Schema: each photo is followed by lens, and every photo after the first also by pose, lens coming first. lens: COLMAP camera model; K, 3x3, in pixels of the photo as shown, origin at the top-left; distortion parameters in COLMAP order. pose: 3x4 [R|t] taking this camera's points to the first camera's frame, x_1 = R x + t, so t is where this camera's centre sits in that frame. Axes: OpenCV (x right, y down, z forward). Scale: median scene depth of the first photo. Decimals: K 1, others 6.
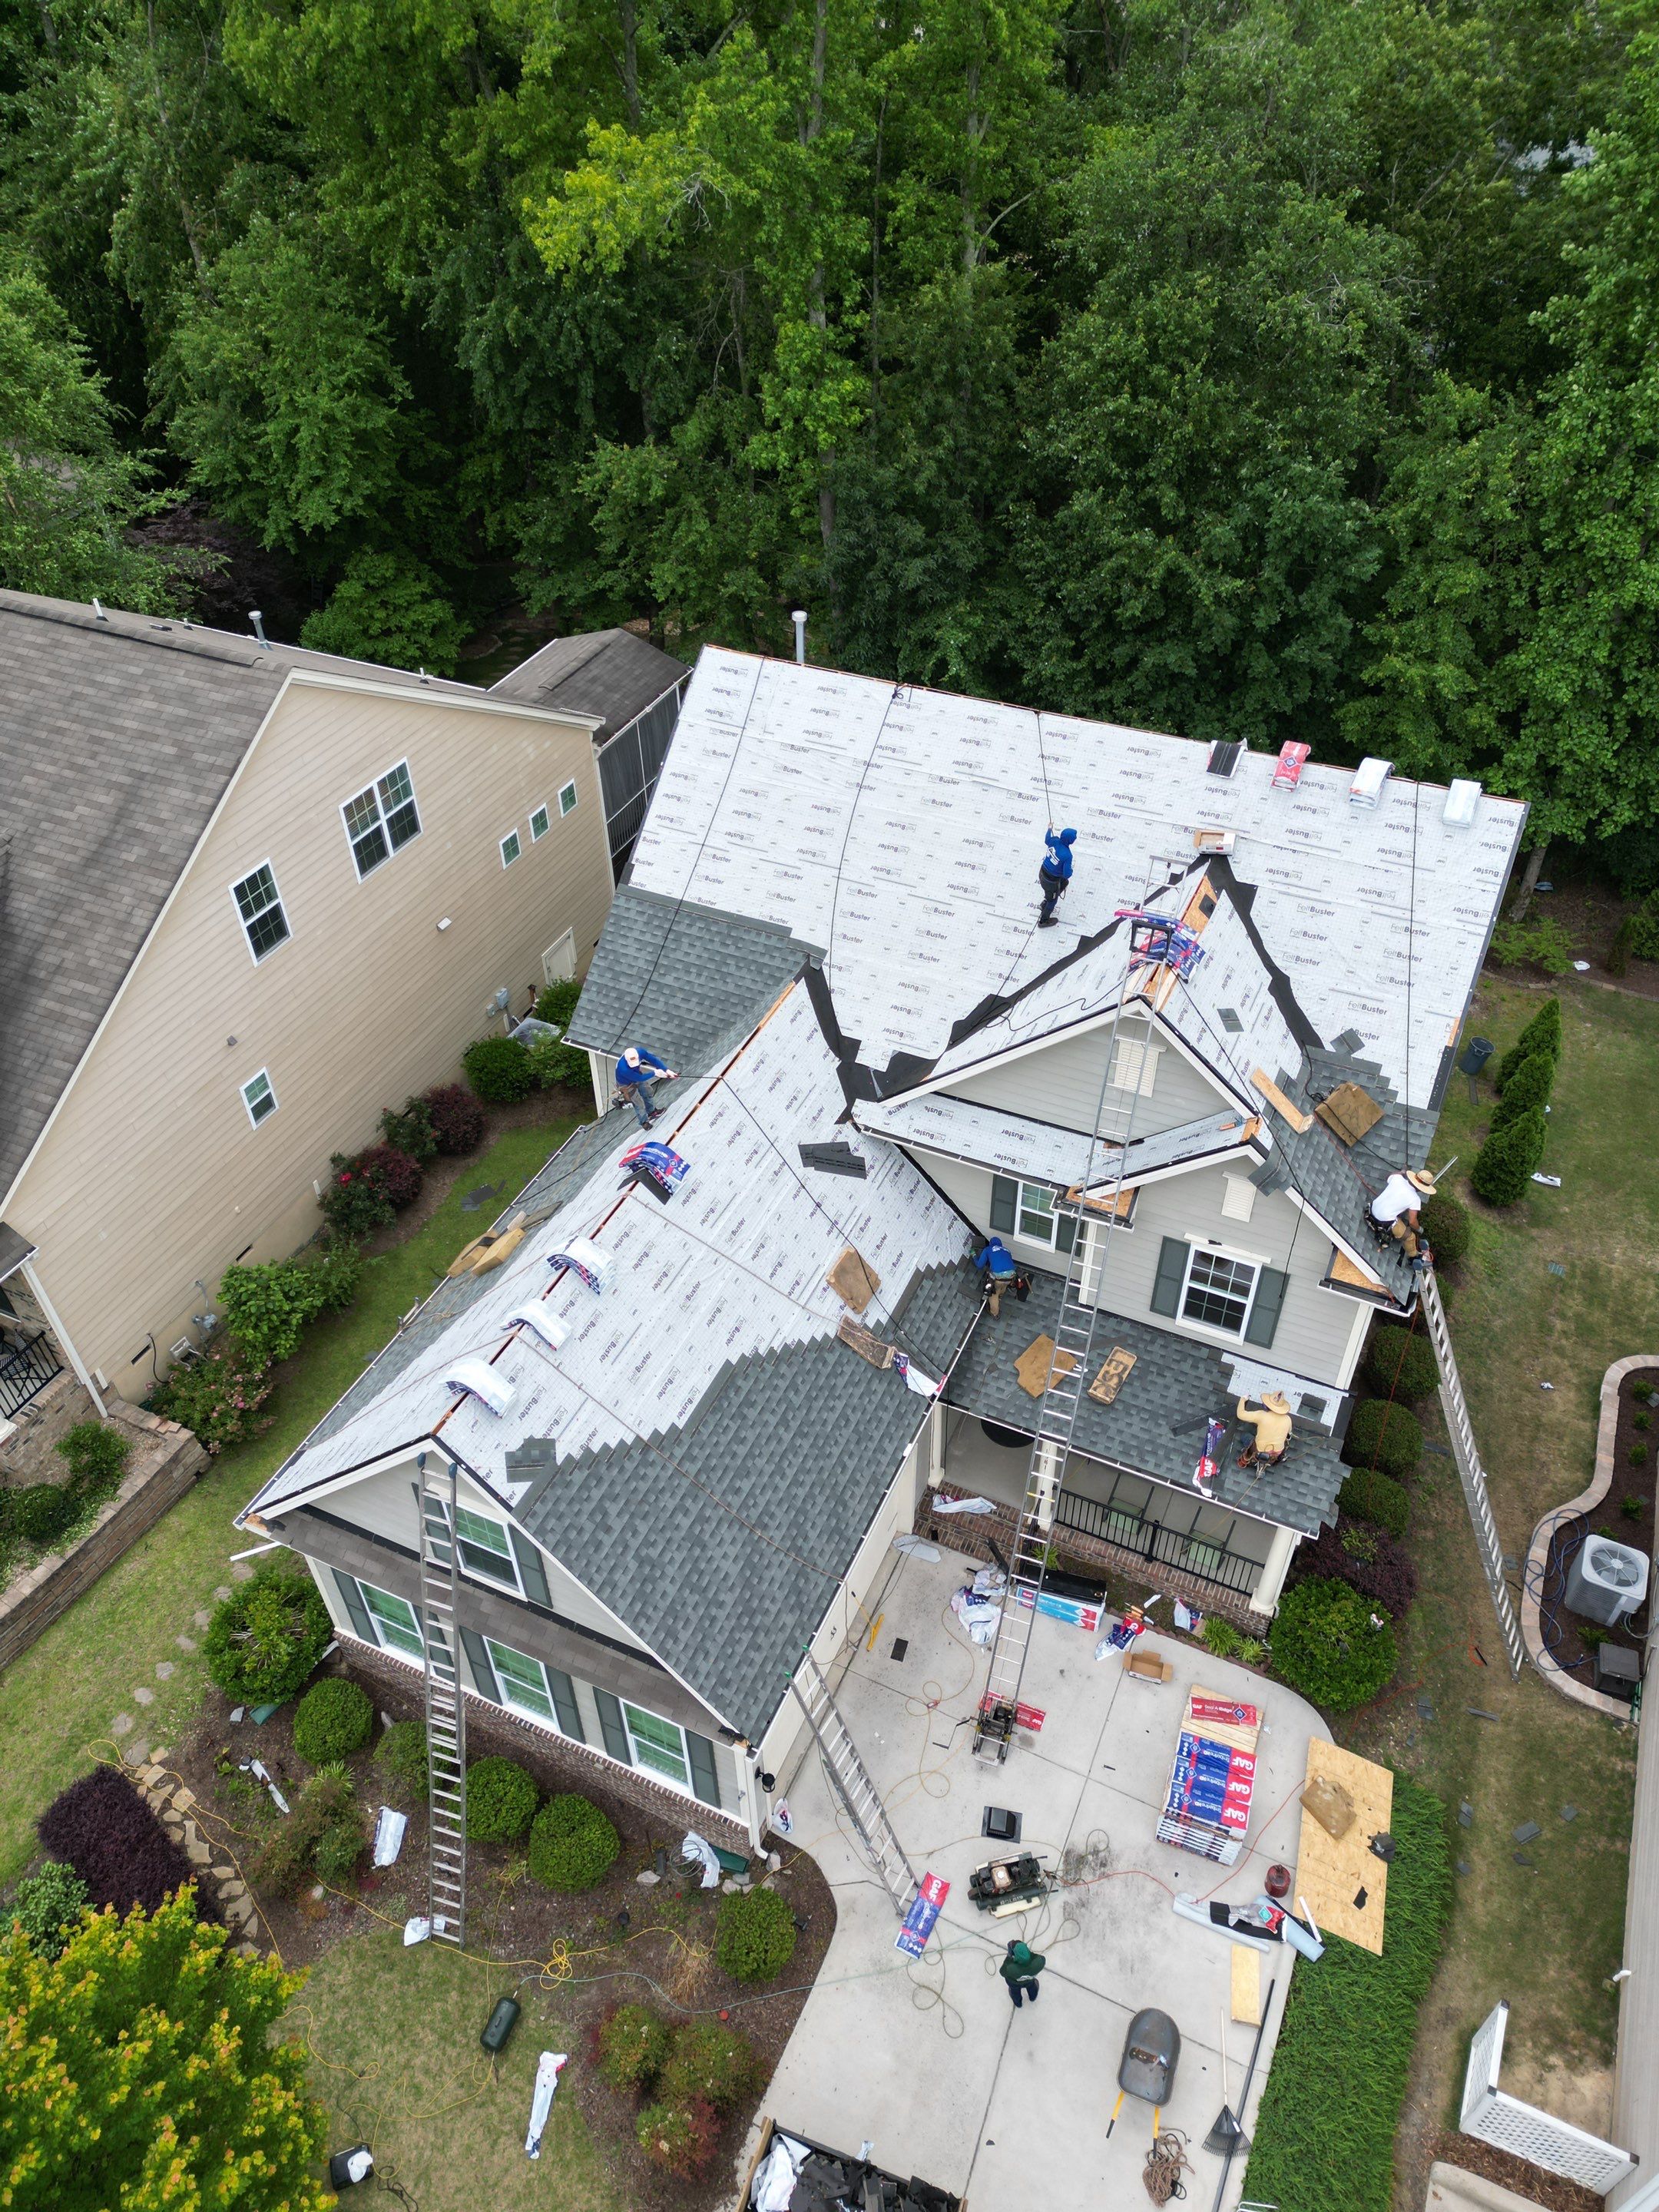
lens RADIAL K [[1547.2, 0, 835.1], [0, 1547.2, 1104.0], [0, 0, 1]] dist [0.052257, -0.041919]
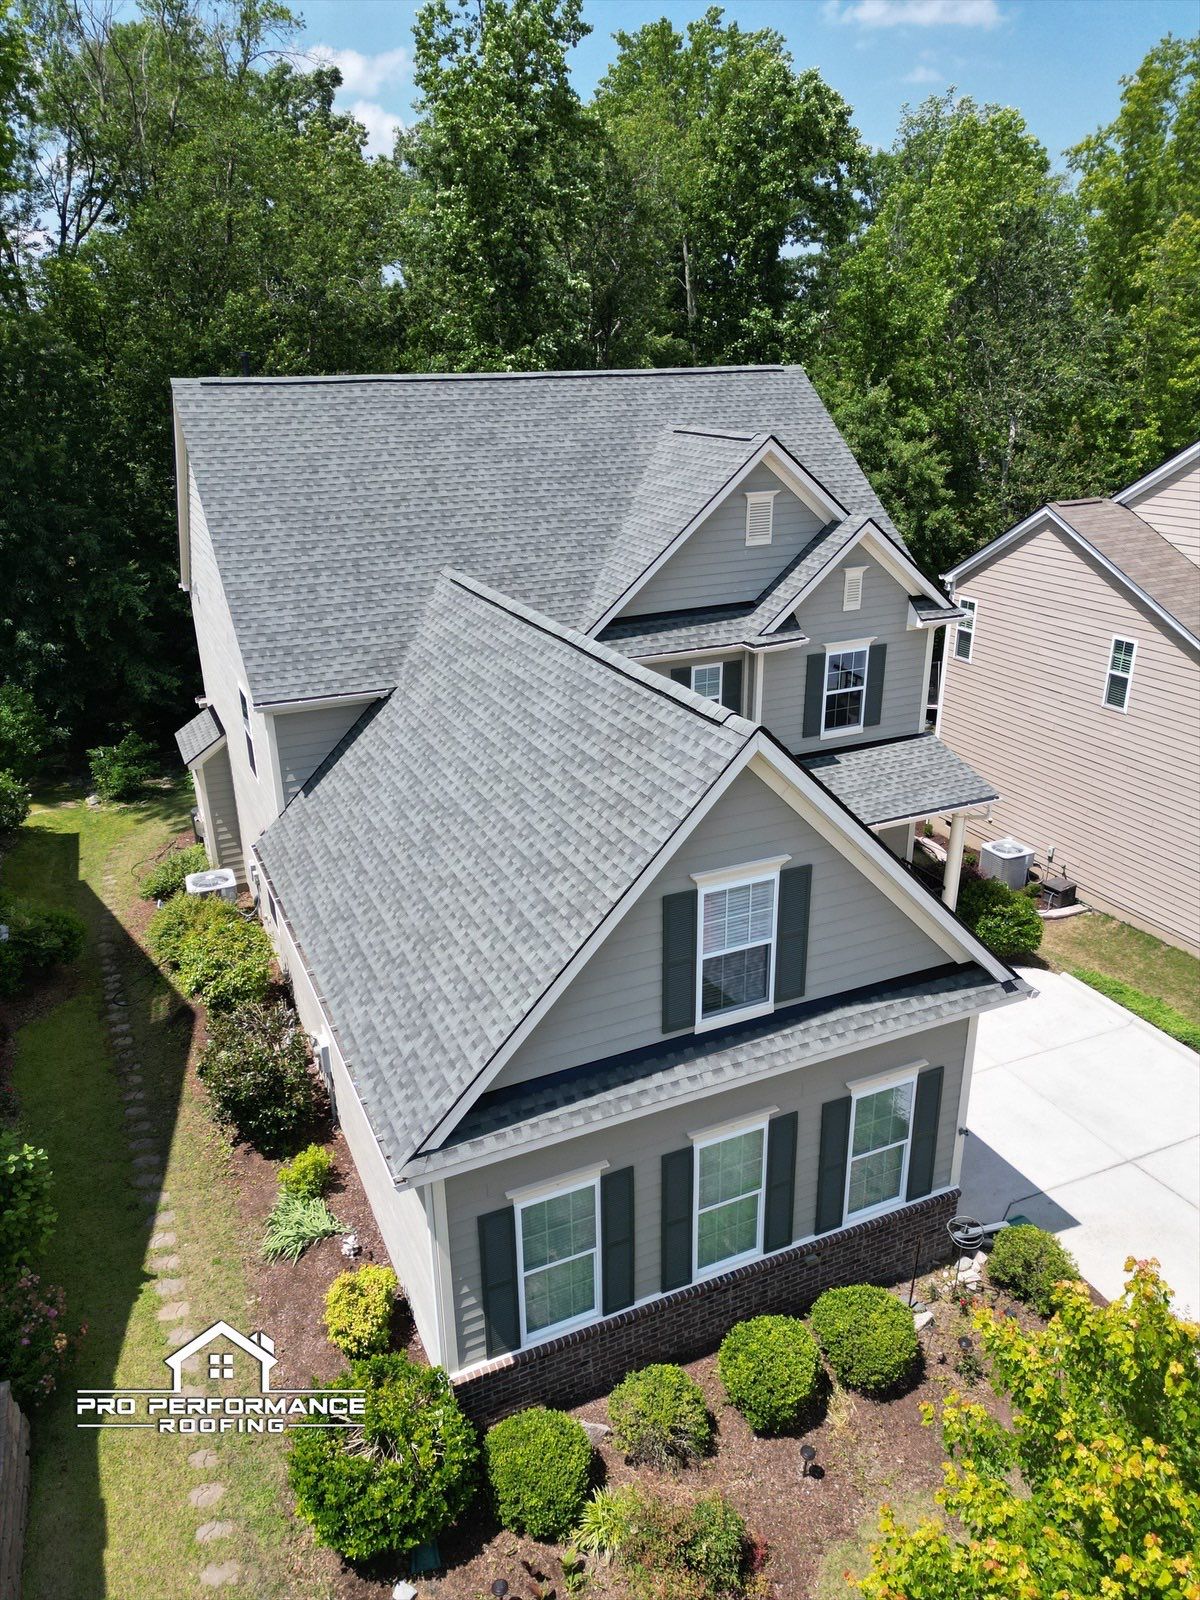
lens RADIAL K [[1119.1, 0, 602.0], [0, 1119.1, 804.0], [0, 0, 1]] dist [0.052257, -0.041919]
pose [[0.647056, -0.280578, 0.708939, -0.551520], [0.508615, 0.851547, -0.127199, 0.205069], [-0.568006, 0.442882, 0.693704, 0.463150]]
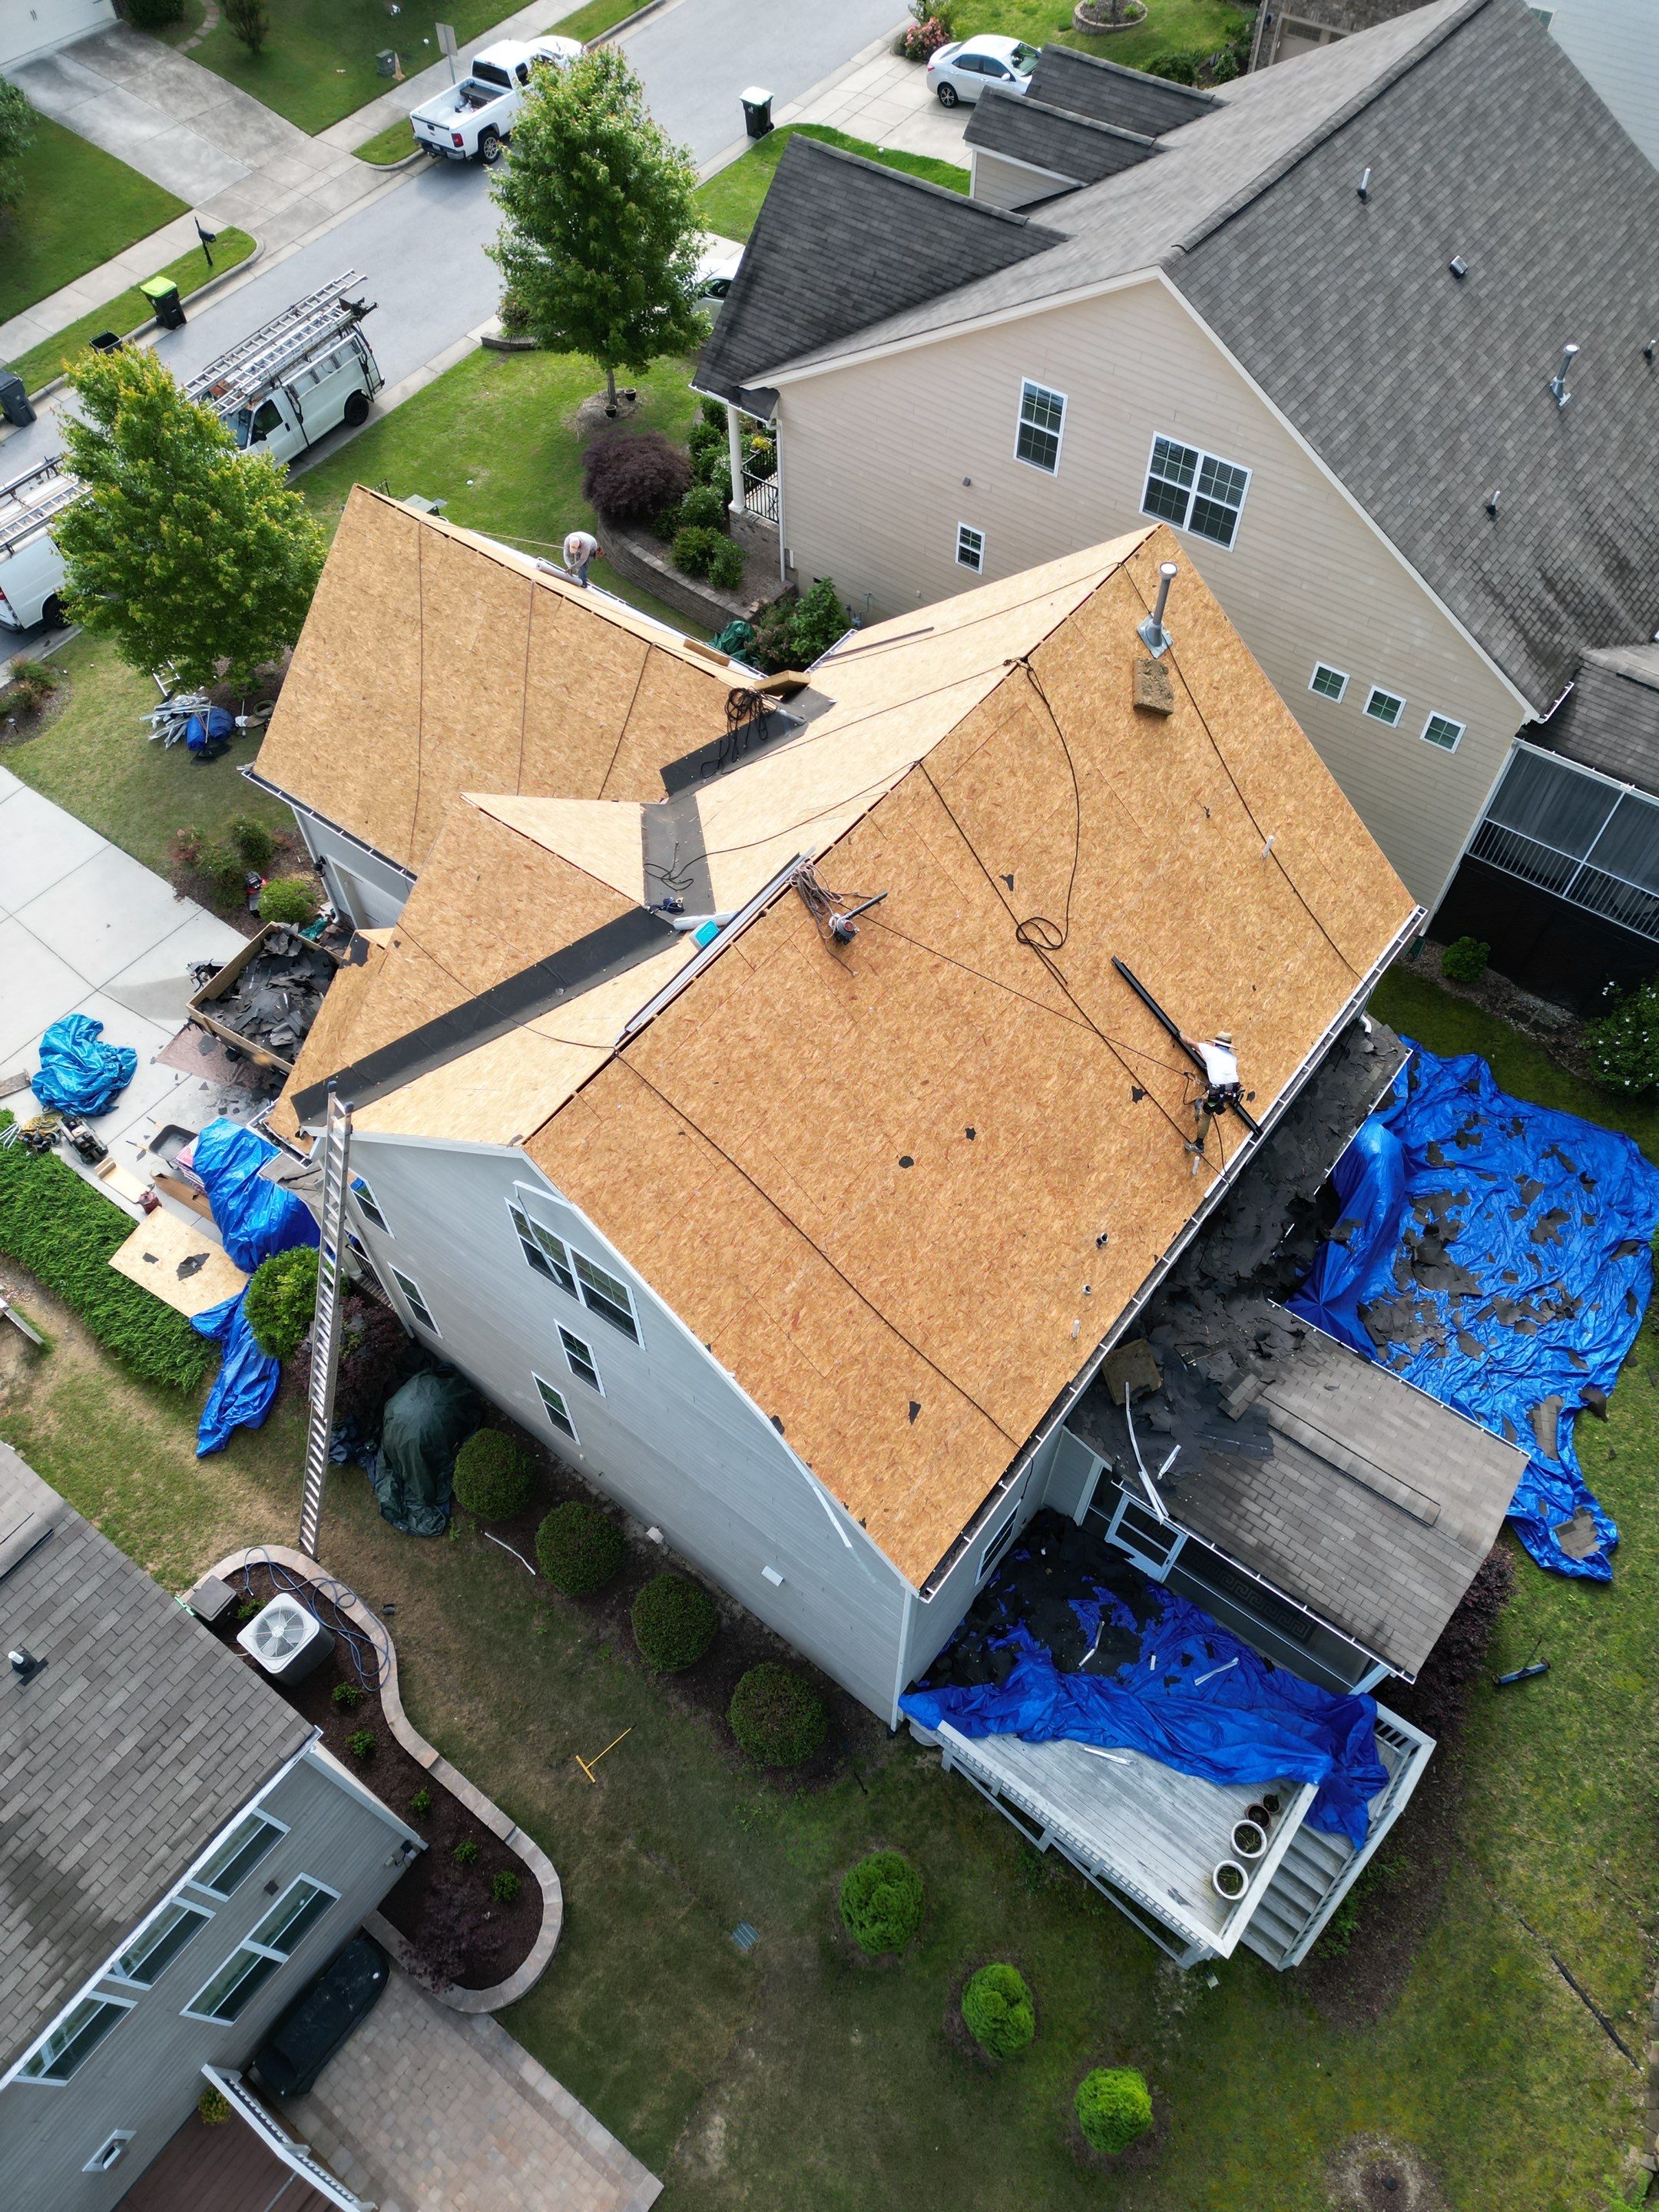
lens RADIAL K [[1547.2, 0, 827.2], [0, 1547.2, 1107.6], [0, 0, 1]] dist [0.052257, -0.041919]
pose [[-0.216346, 0.817900, -0.533135, 0.704284], [-0.636203, 0.296106, 0.712438, -0.732581], [0.740568, 0.493315, 0.456289, 0.681069]]
